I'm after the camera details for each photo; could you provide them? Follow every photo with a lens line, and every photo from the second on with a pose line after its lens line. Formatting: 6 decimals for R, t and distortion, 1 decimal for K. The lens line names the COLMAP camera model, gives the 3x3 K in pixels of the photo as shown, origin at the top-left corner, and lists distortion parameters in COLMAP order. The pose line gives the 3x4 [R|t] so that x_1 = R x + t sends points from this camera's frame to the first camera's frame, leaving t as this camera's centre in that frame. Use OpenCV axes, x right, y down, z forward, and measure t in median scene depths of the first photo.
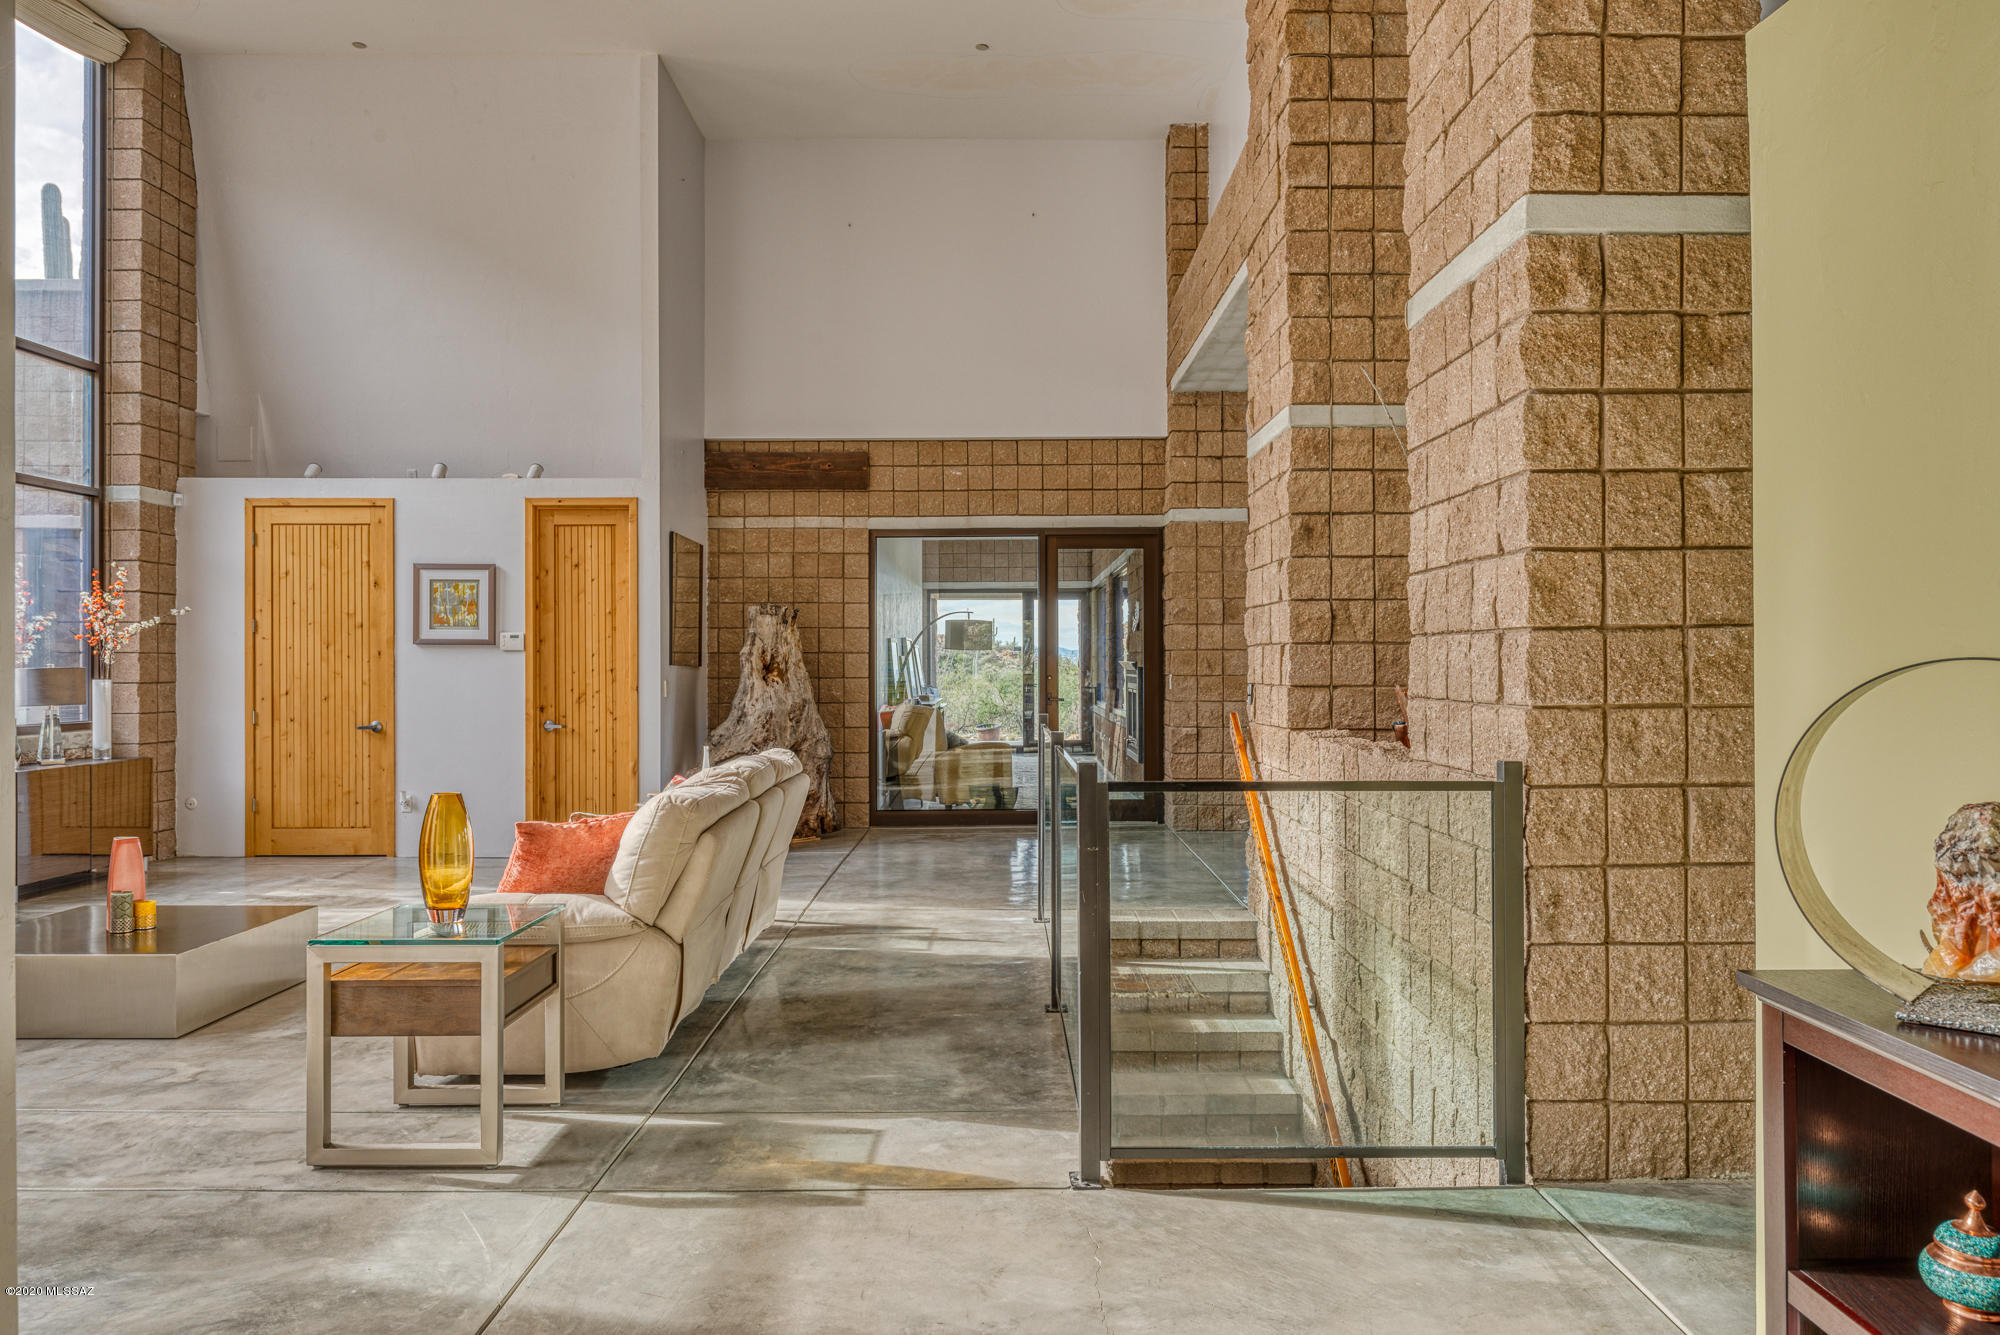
lens RADIAL K [[1324.8, 0, 999.8], [0, 1324.8, 667.9], [0, 0, 1]] dist [-0.006013, -0.001953]
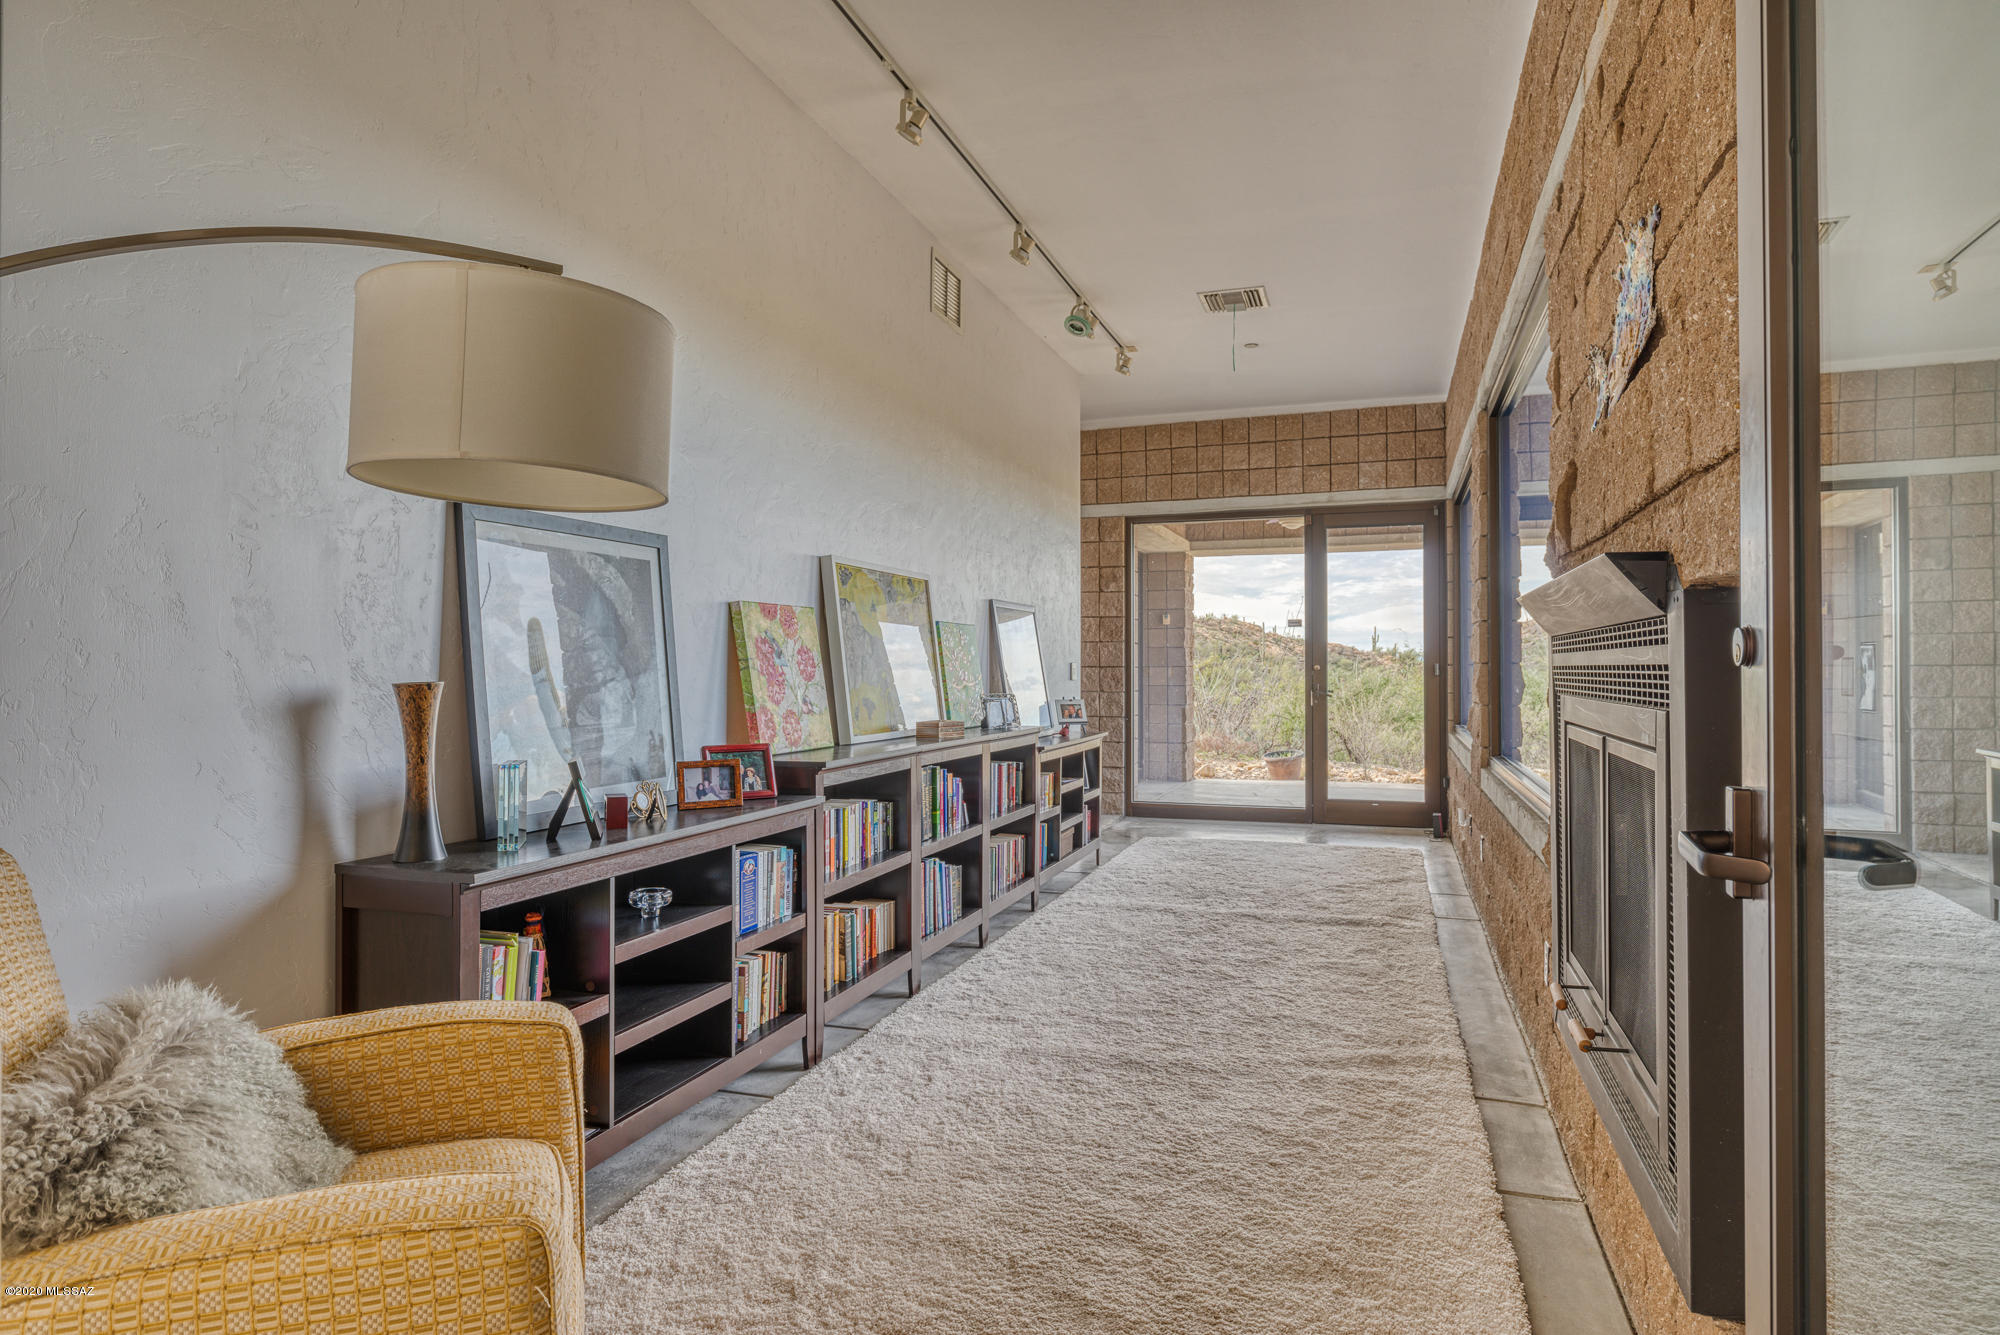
lens RADIAL K [[1148.9, 0, 1000.0], [0, 1148.9, 664.7], [0, 0, 1]] dist [-0.002497, 0.000152]
pose [[0.949228, -0.001567, -0.314585, 0.046004], [0.001533, 0.999999, -0.000357, 0.002135], [0.314586, -0.000144, 0.949229, 0.533479]]
